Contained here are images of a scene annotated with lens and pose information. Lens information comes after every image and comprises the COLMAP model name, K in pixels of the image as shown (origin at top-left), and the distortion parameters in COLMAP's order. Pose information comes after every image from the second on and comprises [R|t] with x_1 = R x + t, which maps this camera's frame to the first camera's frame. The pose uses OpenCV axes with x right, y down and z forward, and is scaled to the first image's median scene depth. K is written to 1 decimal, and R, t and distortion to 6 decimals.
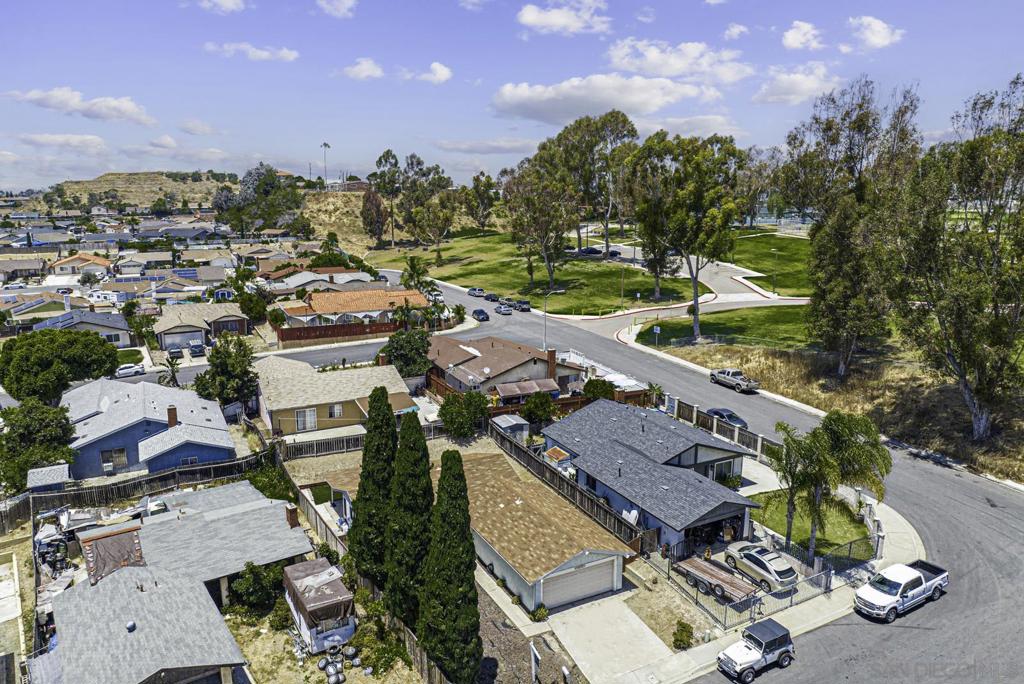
lens RADIAL K [[717.2, 0, 509.7], [0, 717.2, 344.0], [0, 0, 1]] dist [-0.034270, -0.003609]
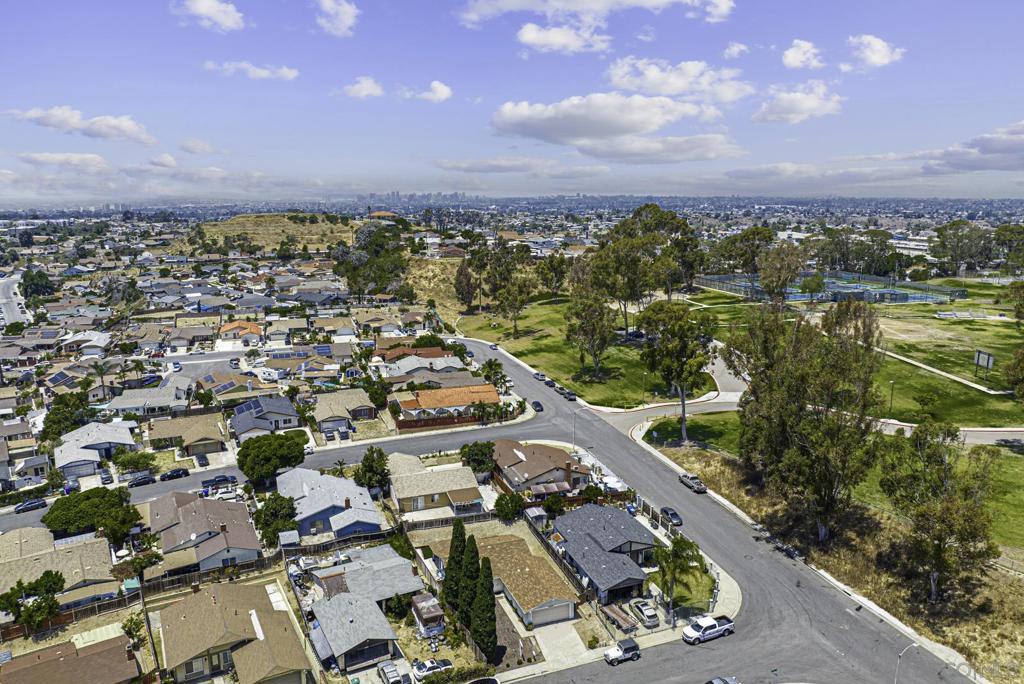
lens RADIAL K [[717.2, 0, 509.6], [0, 717.2, 344.7], [0, 0, 1]] dist [-0.034270, -0.003609]
pose [[0.991797, 0.026701, -0.125004, 0.124768], [-0.027603, 0.999604, -0.005488, -0.247650], [0.124808, 0.008894, 0.992141, -0.618160]]
